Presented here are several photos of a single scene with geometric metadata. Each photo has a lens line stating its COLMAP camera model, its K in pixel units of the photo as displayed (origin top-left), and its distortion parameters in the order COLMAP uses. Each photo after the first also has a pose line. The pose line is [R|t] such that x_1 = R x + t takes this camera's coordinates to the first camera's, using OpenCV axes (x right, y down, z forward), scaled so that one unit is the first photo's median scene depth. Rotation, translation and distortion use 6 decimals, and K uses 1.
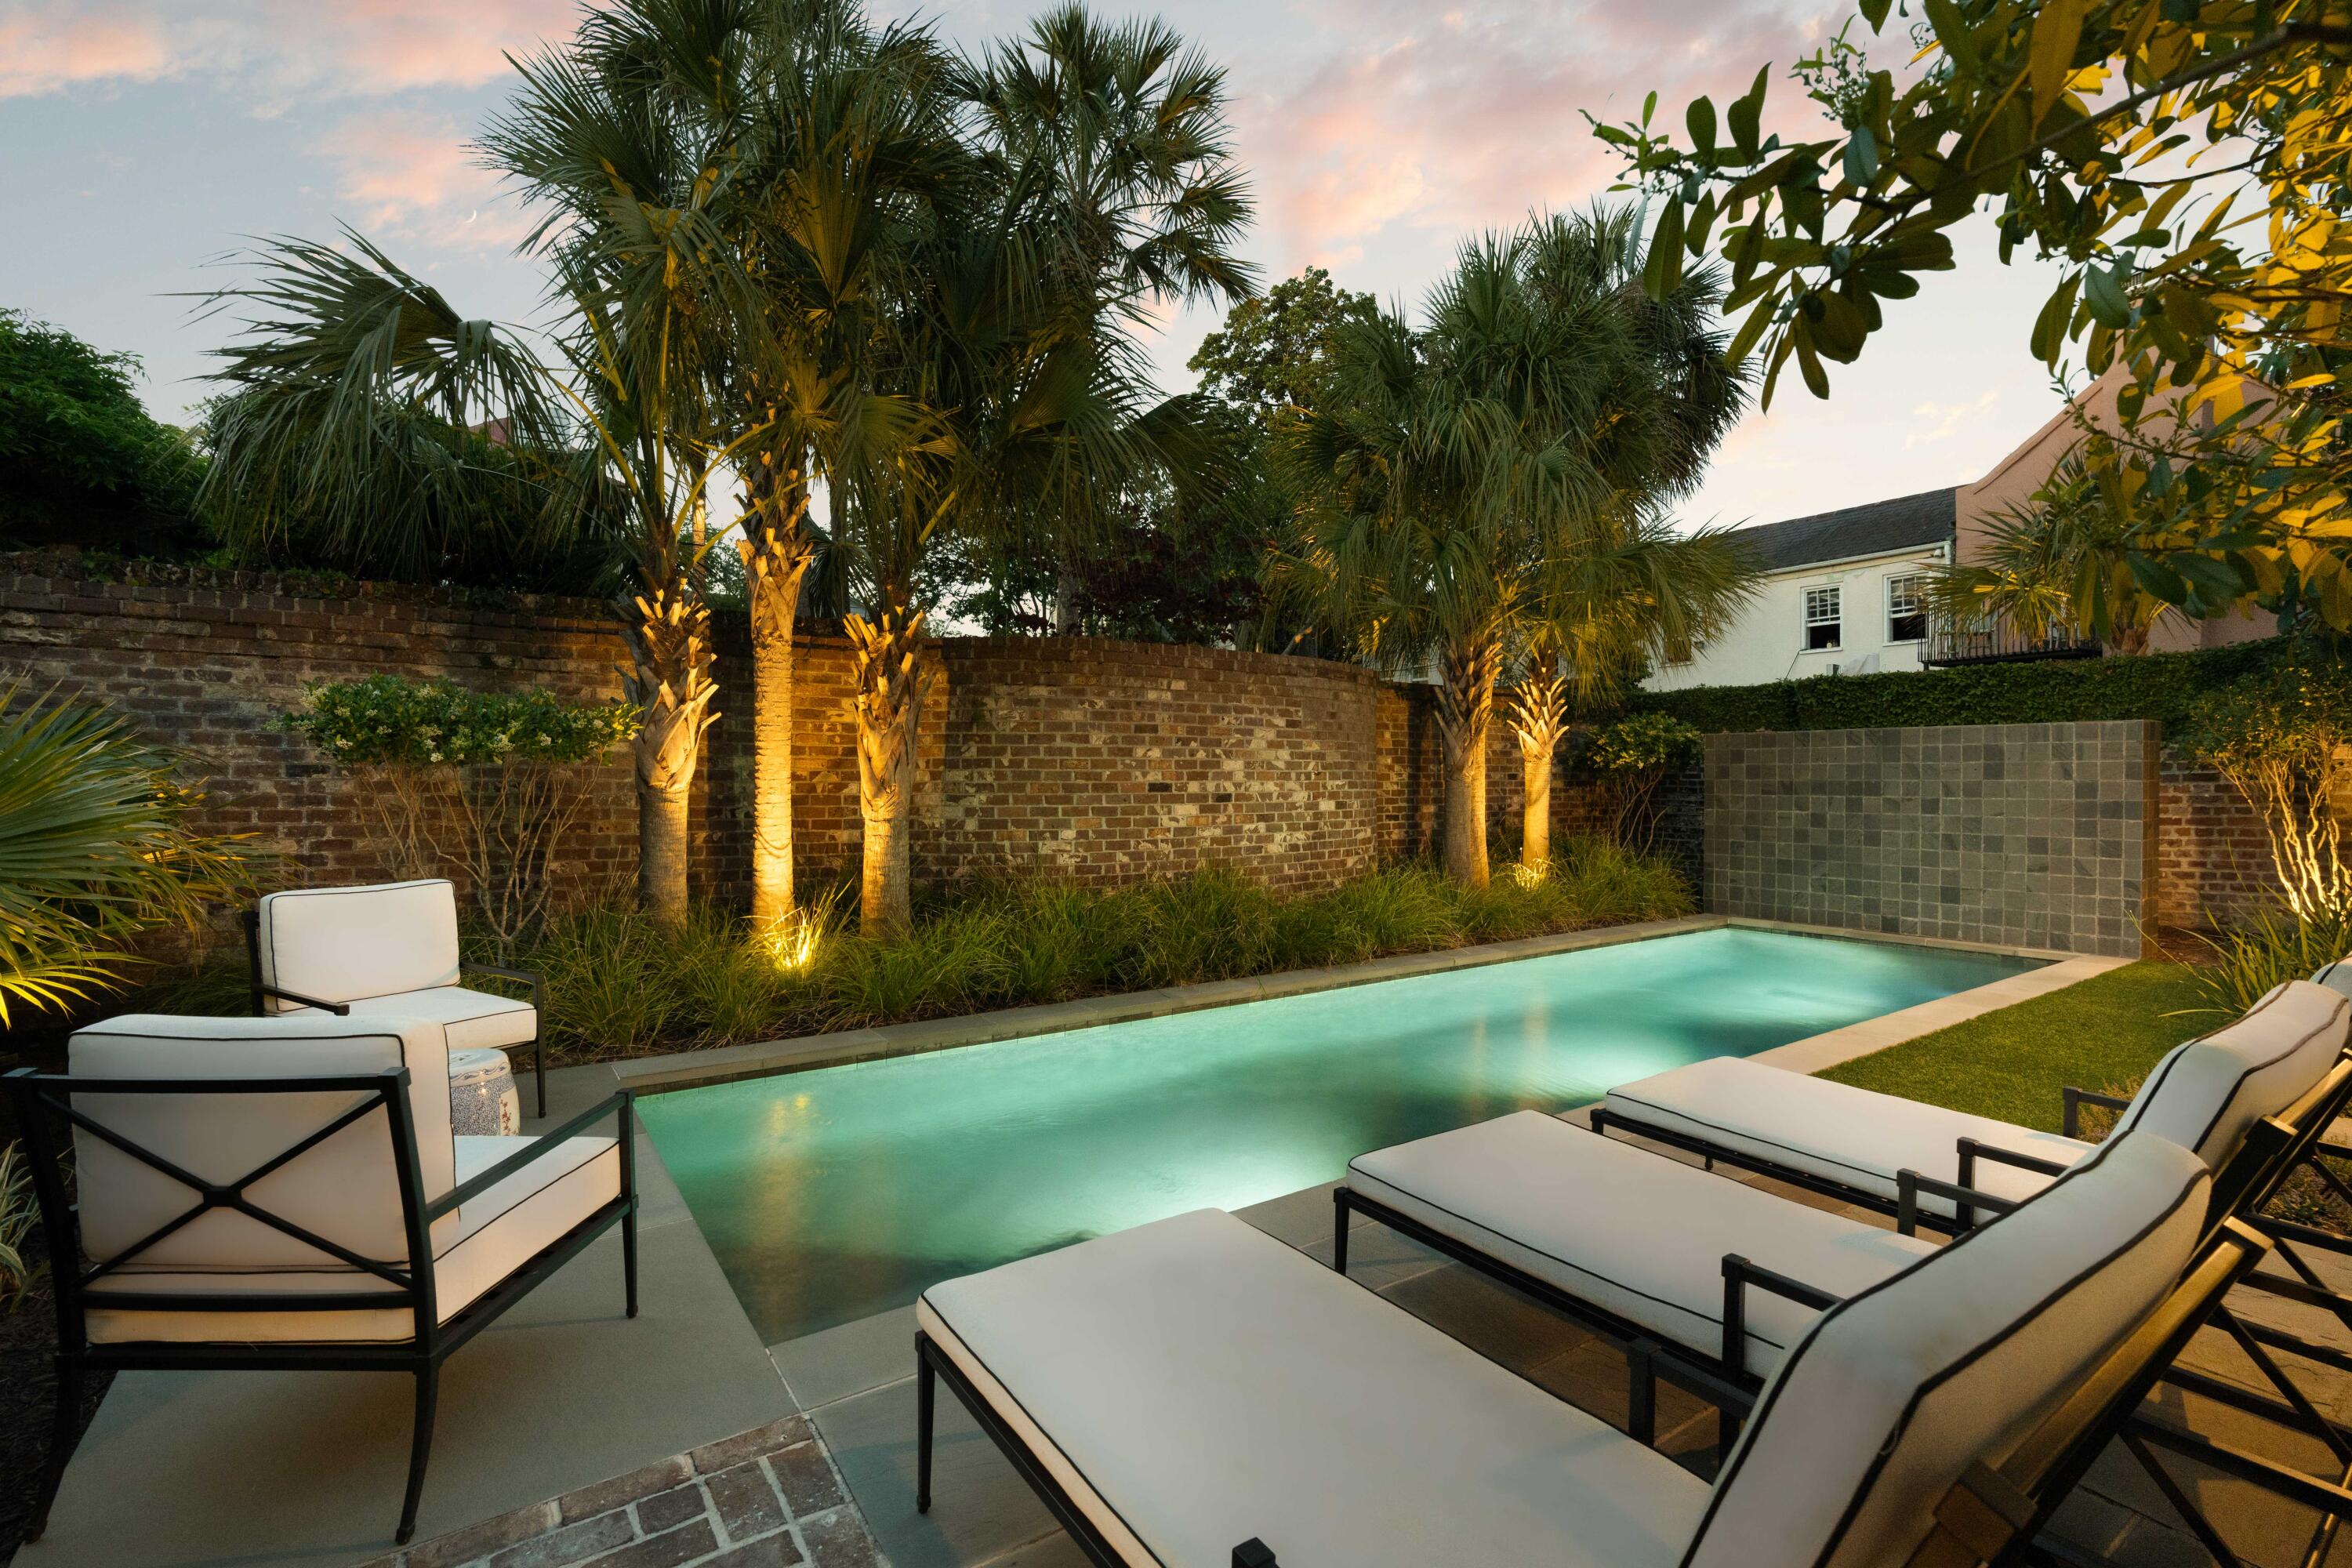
lens RADIAL K [[1095.8, 0, 1178.5], [0, 1095.8, 779.5], [0, 0, 1]] dist [-0.003312, -0.000149]
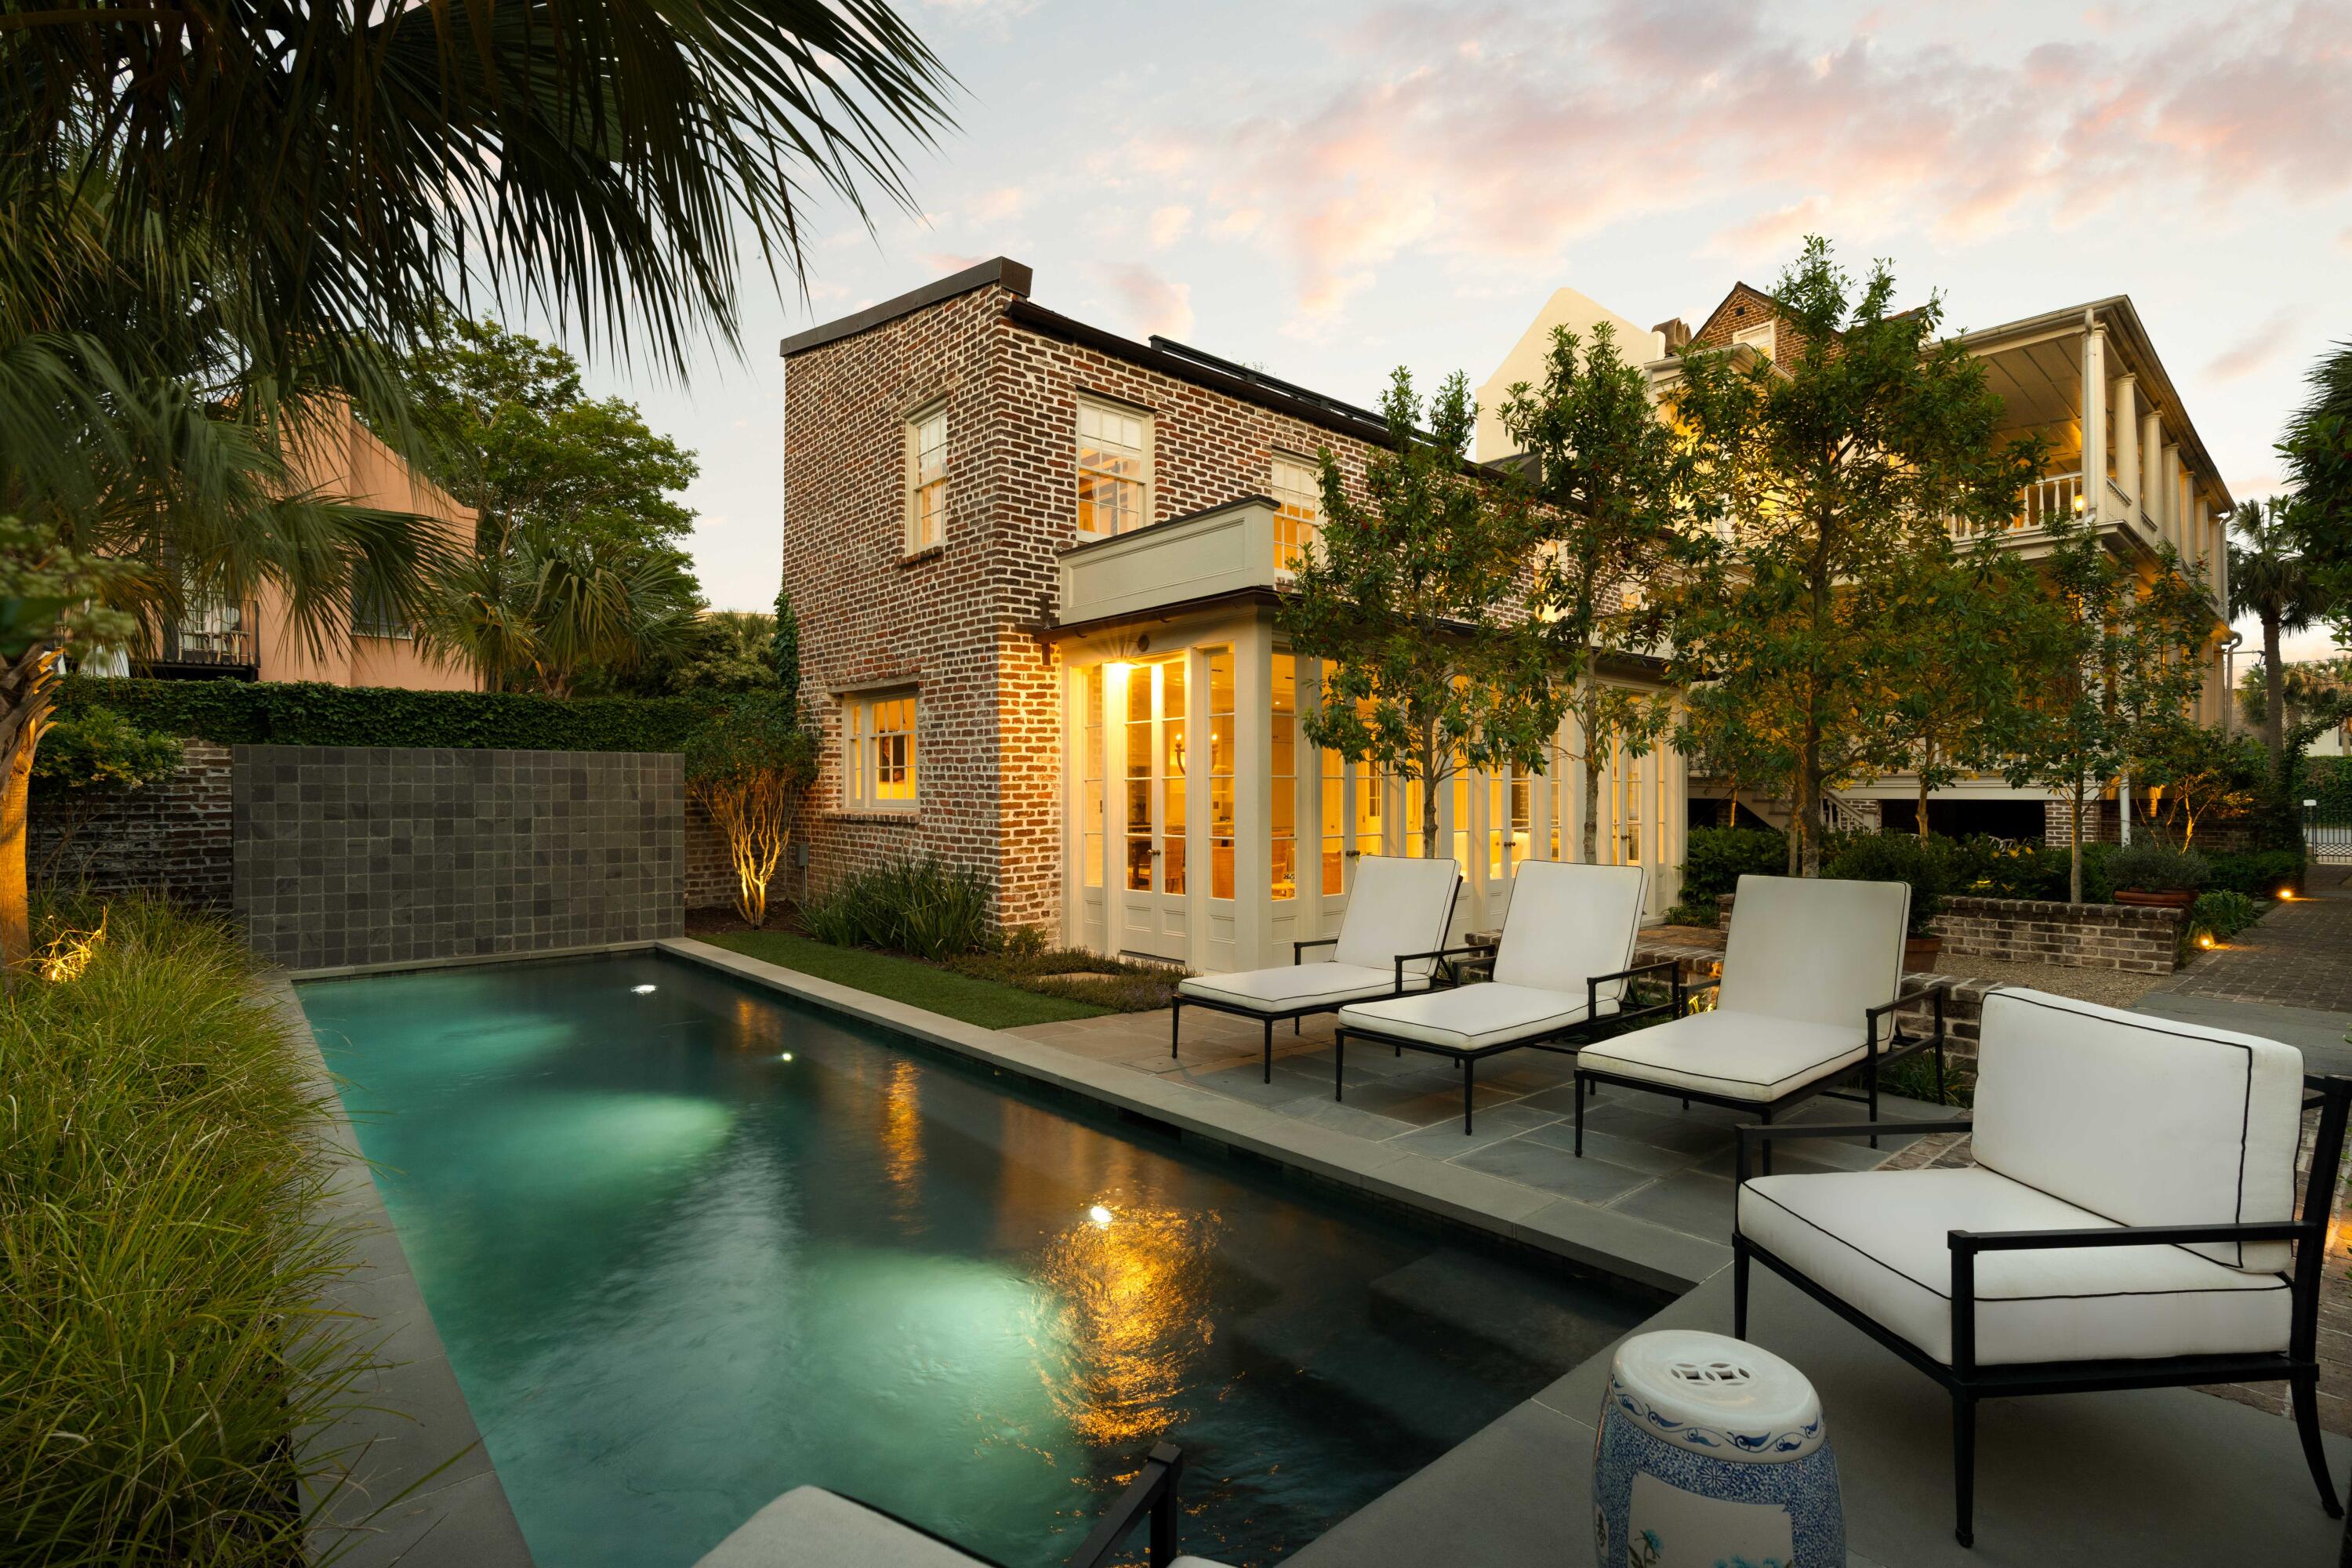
lens RADIAL K [[1095.8, 0, 1173.0], [0, 1095.8, 789.2], [0, 0, 1]] dist [-0.003312, -0.000149]
pose [[-0.132244, 0.001394, 0.991216, -0.439356], [0.002441, 0.999996, -0.001081, -0.008265], [-0.991214, 0.002276, -0.132246, 0.522201]]
